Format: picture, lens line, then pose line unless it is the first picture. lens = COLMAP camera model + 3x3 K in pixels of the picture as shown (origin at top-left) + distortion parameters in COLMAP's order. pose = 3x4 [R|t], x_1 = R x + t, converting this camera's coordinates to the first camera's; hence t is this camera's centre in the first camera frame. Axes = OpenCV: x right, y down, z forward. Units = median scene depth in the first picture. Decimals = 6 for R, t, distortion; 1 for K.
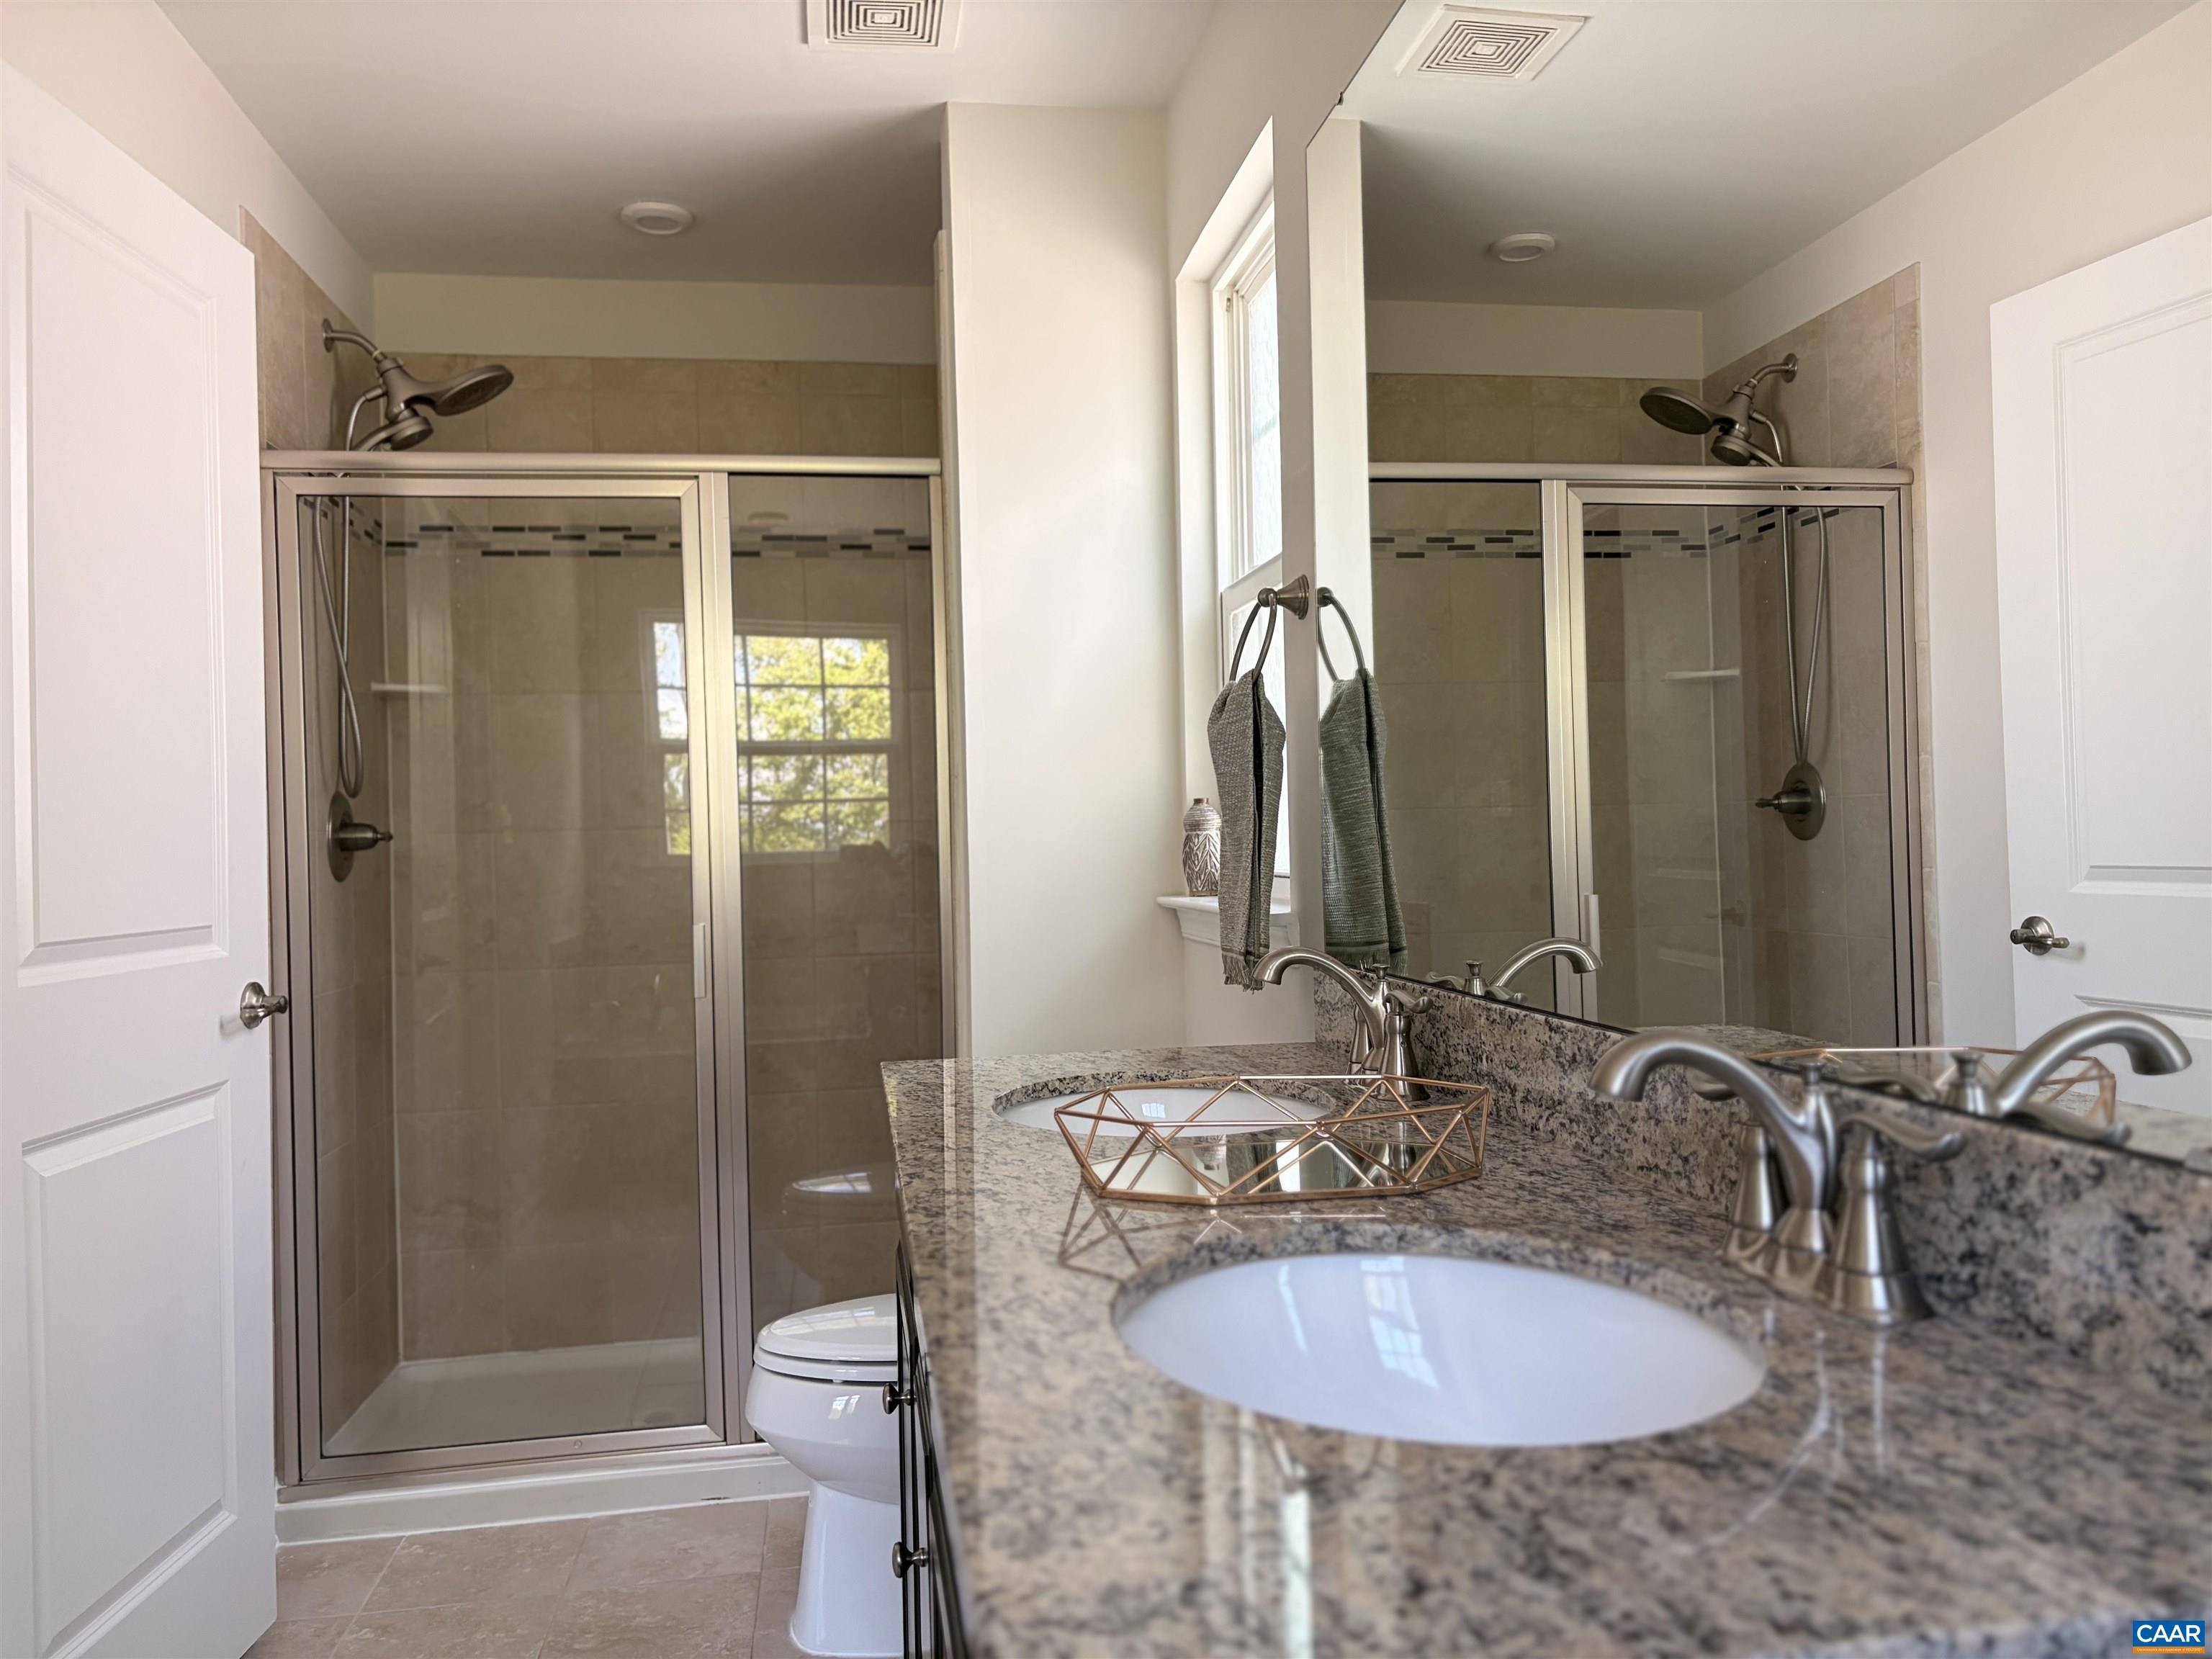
lens RADIAL K [[1676.7, 0, 1106.0], [0, 1676.7, 829.5], [0, 0, 1]] dist [0.043514, -0.046642]
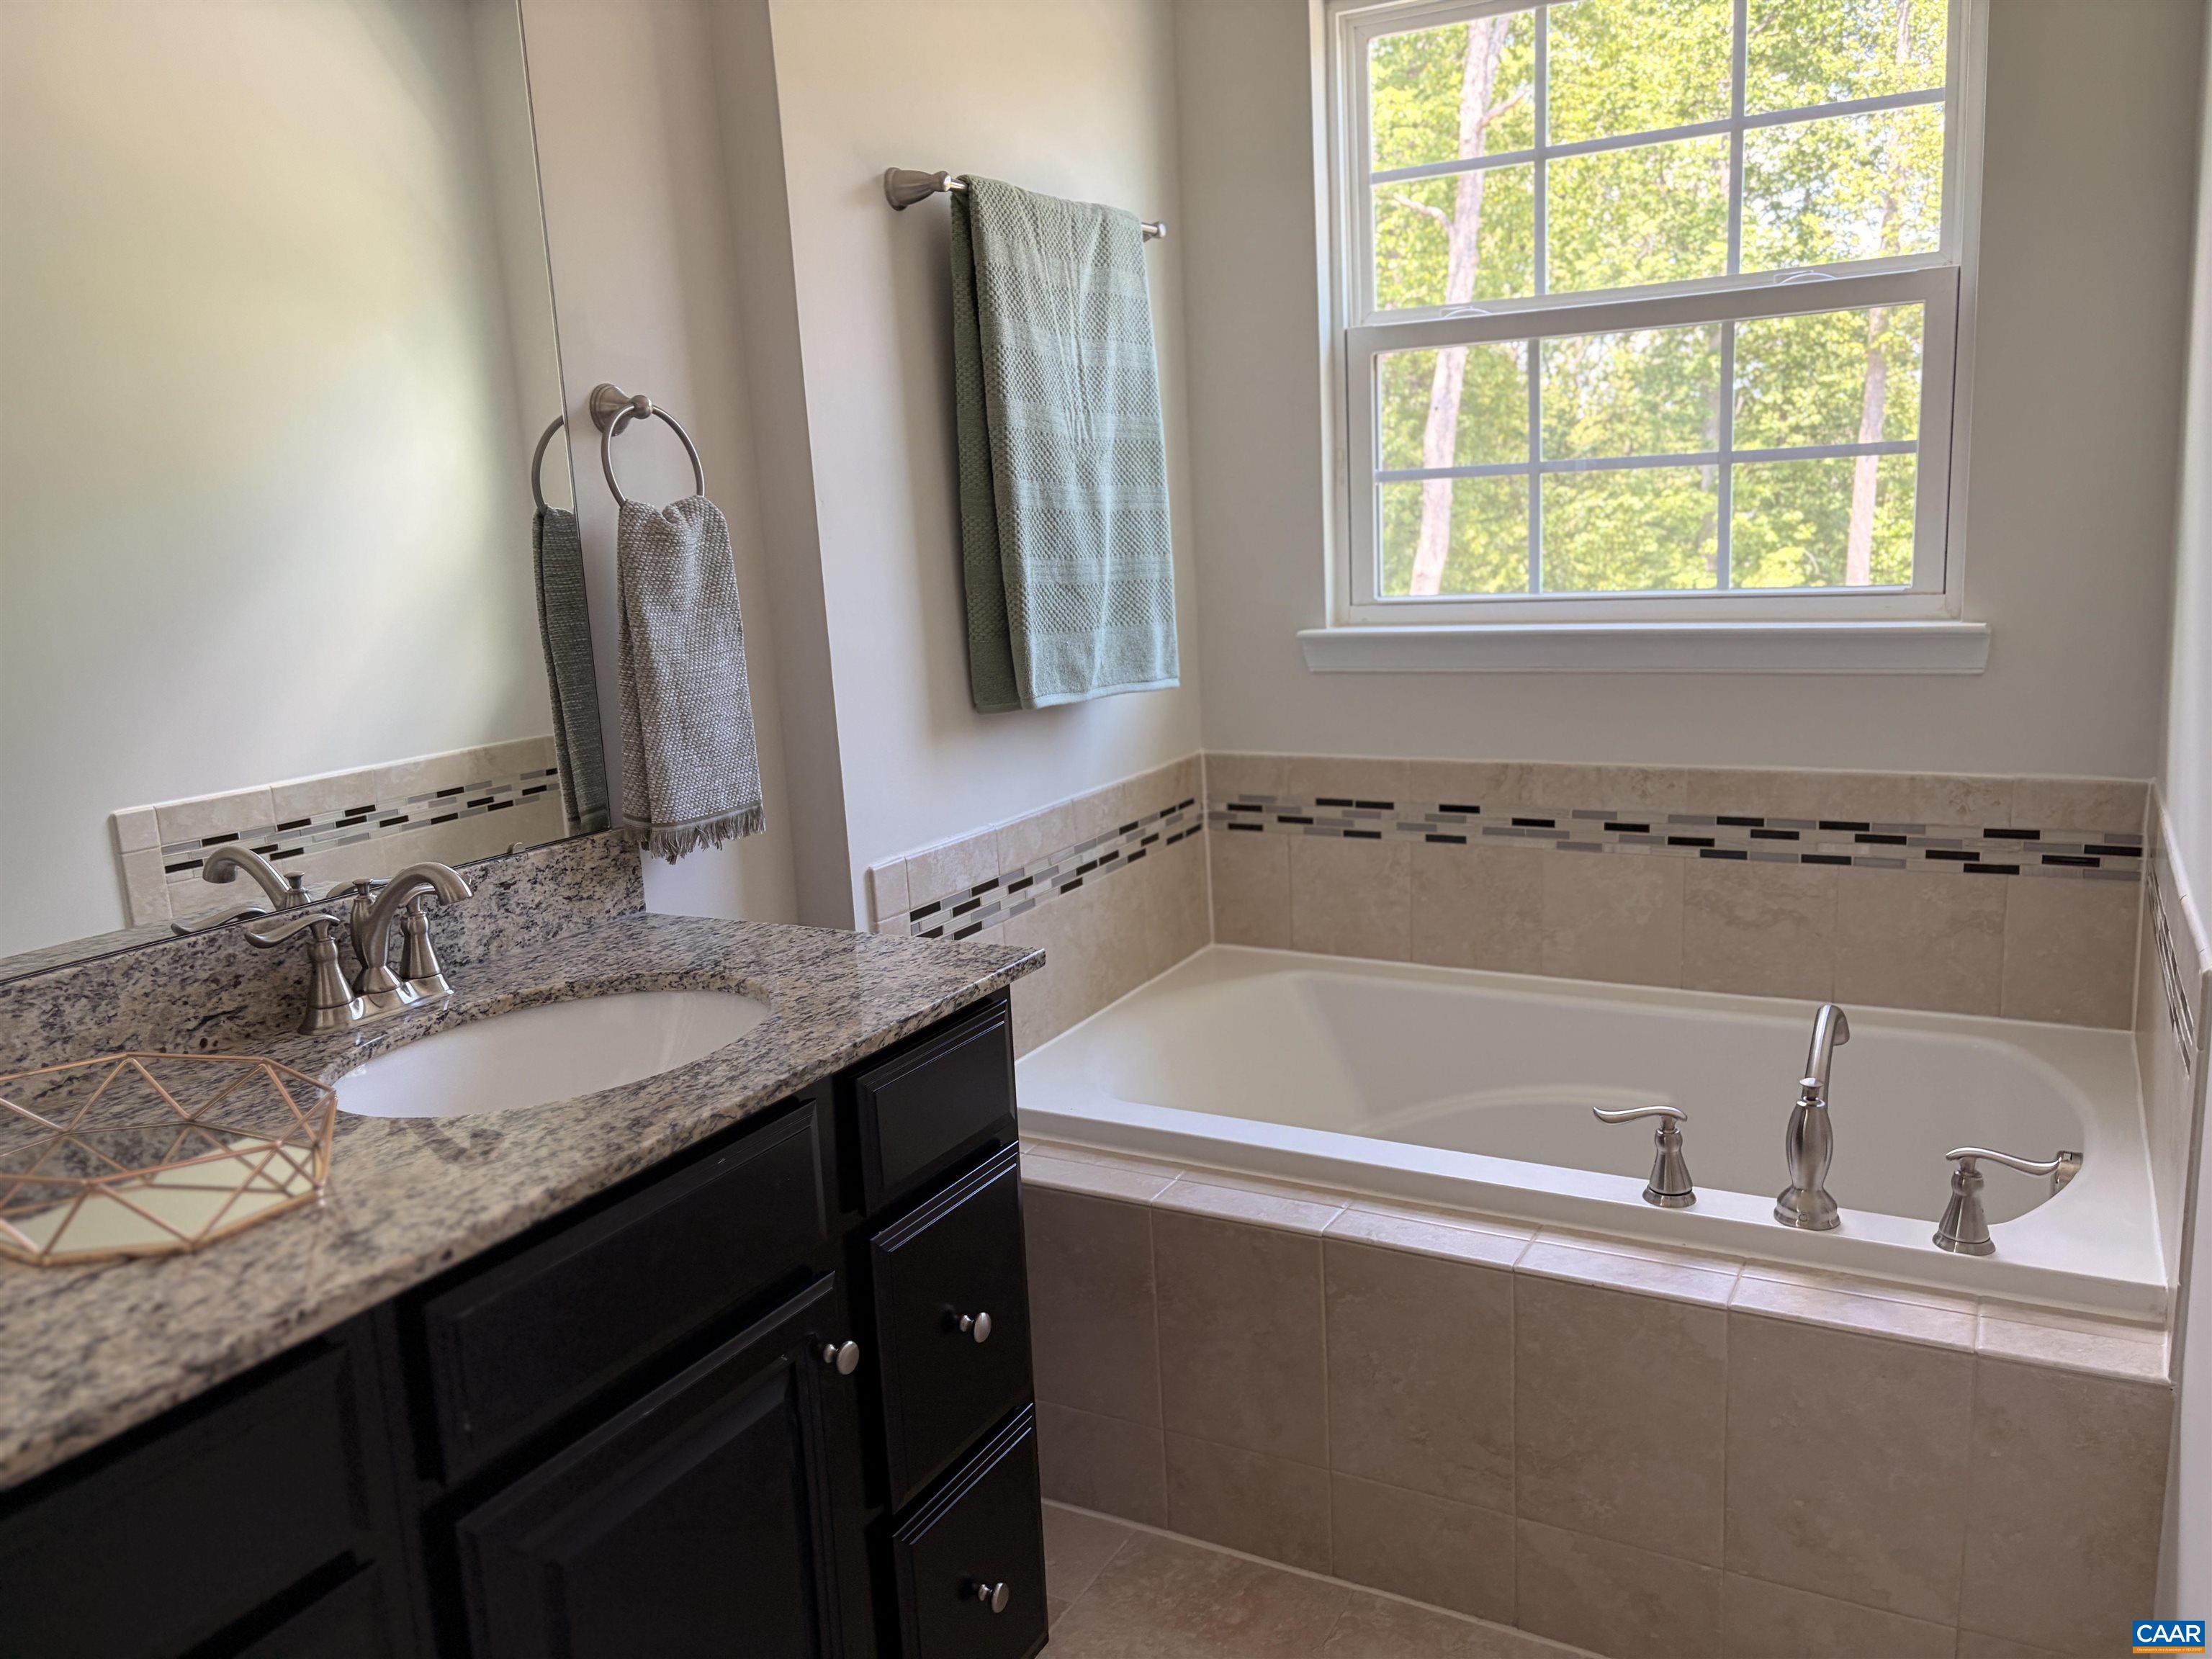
lens RADIAL K [[1671.0, 0, 1130.9], [0, 1671.0, 827.1], [0, 0, 1]] dist [0.097107, -0.143093]
pose [[-0.791978, -0.051496, 0.608374, -1.463449], [0.064973, 0.983670, 0.167845, -0.176774], [-0.607083, 0.172457, -0.775699, 2.256164]]
